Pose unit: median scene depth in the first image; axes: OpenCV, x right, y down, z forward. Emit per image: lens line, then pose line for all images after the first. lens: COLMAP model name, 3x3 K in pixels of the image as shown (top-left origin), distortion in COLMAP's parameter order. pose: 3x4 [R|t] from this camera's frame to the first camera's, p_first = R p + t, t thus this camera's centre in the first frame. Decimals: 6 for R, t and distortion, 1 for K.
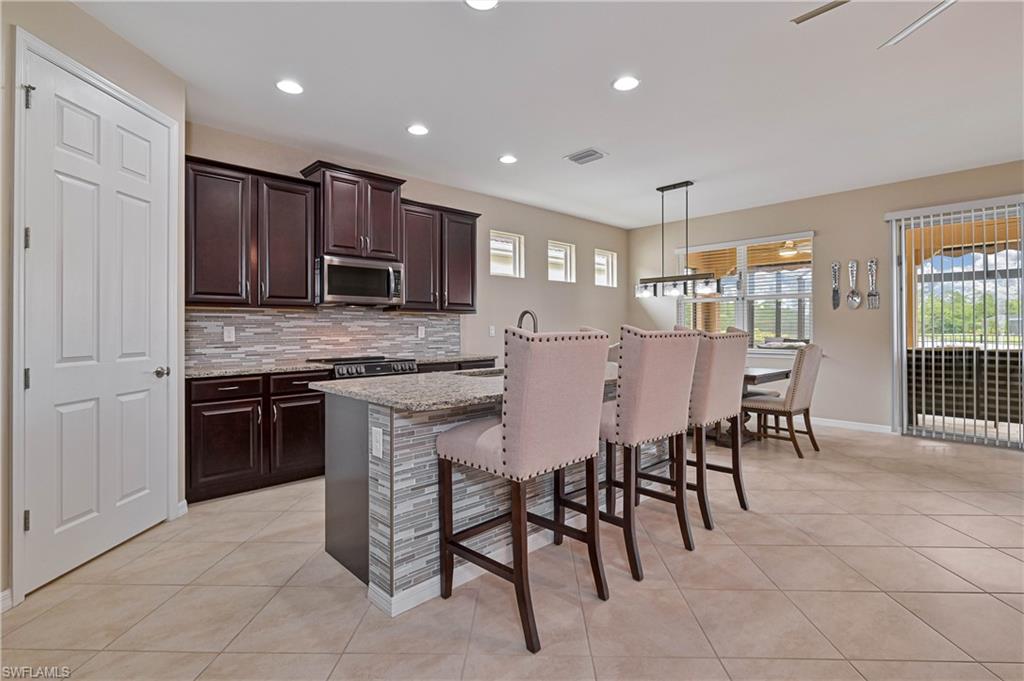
lens RADIAL K [[481.3, 0, 513.1], [0, 481.3, 331.2], [0, 0, 1]] dist [-0.010137, -0.001996]
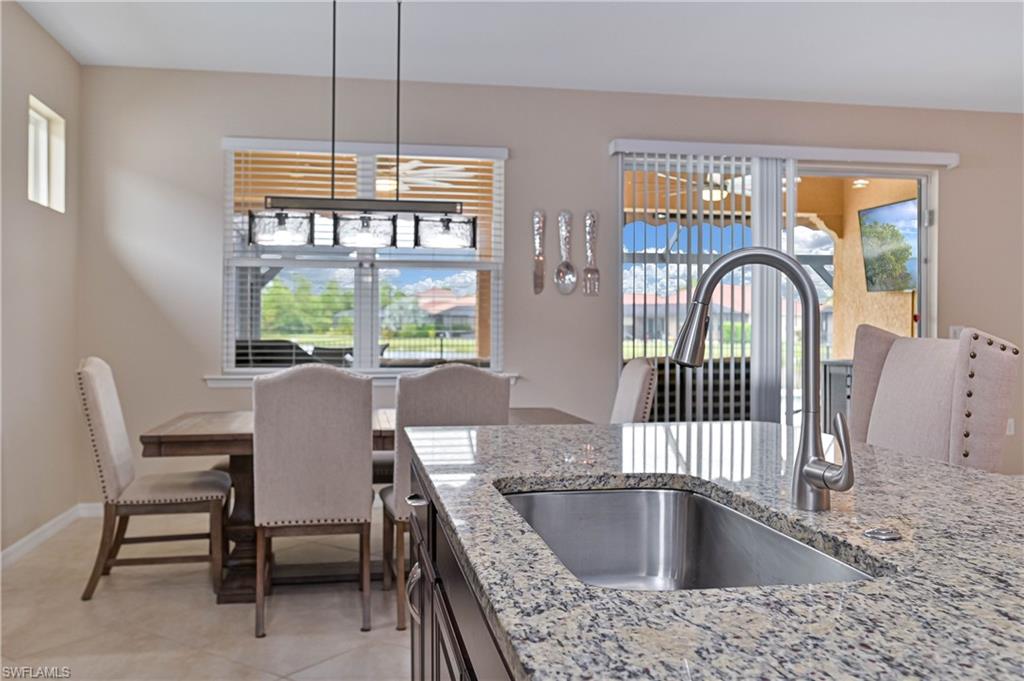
lens RADIAL K [[881.1, 0, 522.0], [0, 881.1, 325.1], [0, 0, 1]] dist [-0.017844, -0.000323]
pose [[0.535529, 0.006278, 0.844494, -0.261591], [-0.001172, 0.999977, -0.006690, -0.000929], [-0.844516, 0.002593, 0.535524, 0.549559]]
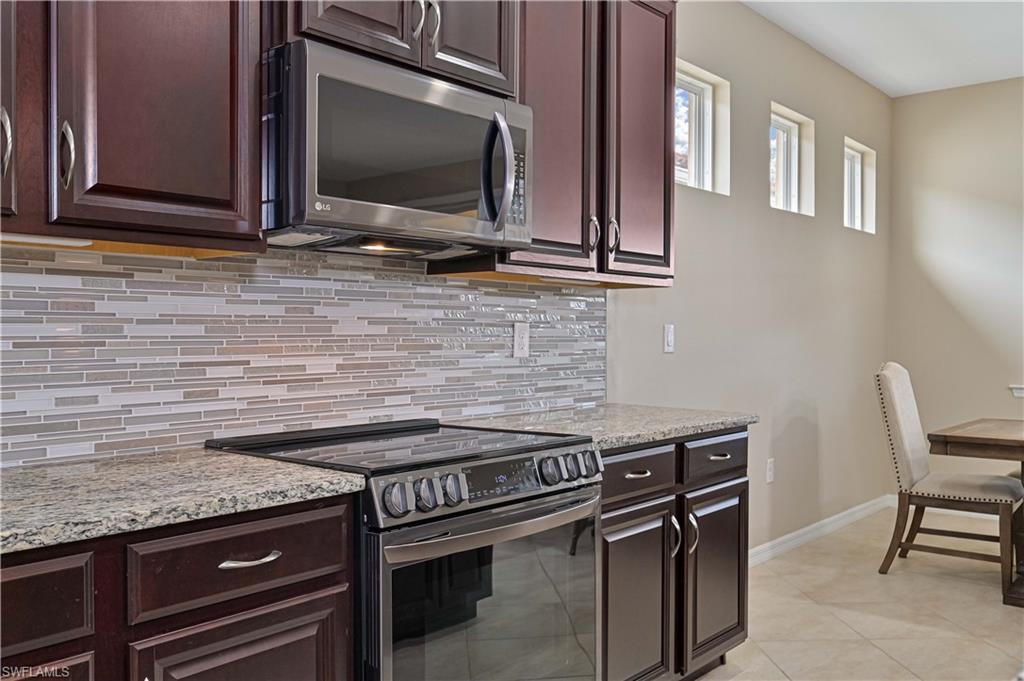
lens RADIAL K [[881.1, 0, 511.7], [0, 881.1, 341.9], [0, 0, 1]] dist [-0.017844, -0.000323]
pose [[0.994477, 0.006143, 0.104778, -0.282338], [-0.006814, 0.999959, 0.006043, -0.000782], [-0.104736, -0.006724, 0.994477, 0.444251]]
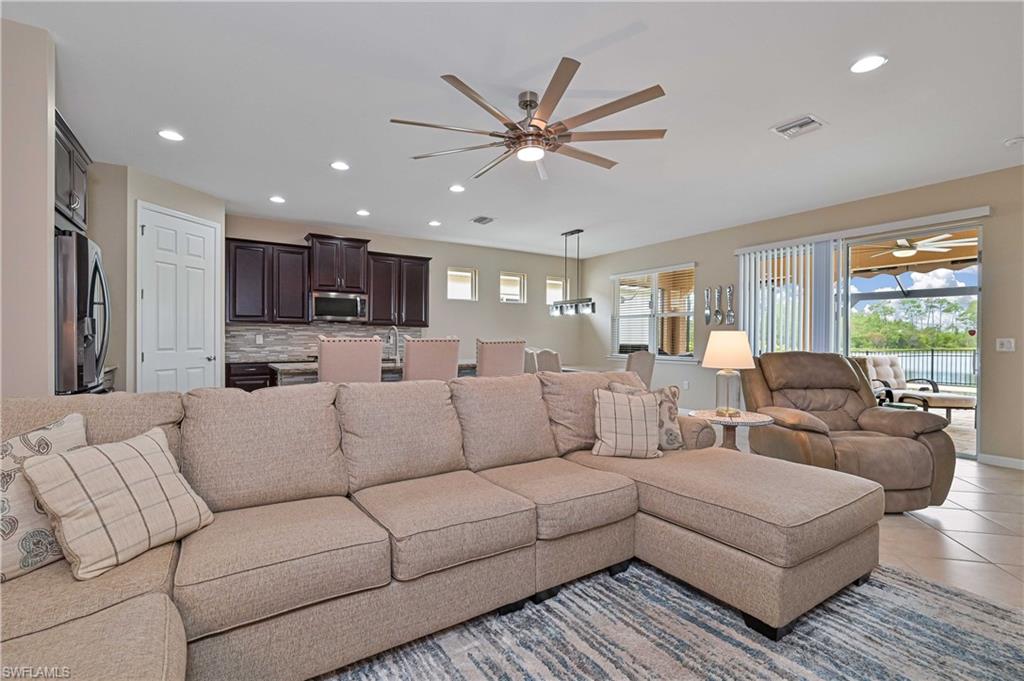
lens RADIAL K [[481.3, 0, 528.9], [0, 481.3, 353.9], [0, 0, 1]] dist [-0.010137, -0.001996]
pose [[0.985207, 0.012823, -0.170890, 0.516931], [-0.008844, 0.999672, 0.024024, 0.006332], [0.171142, -0.022157, 0.984997, -0.407542]]
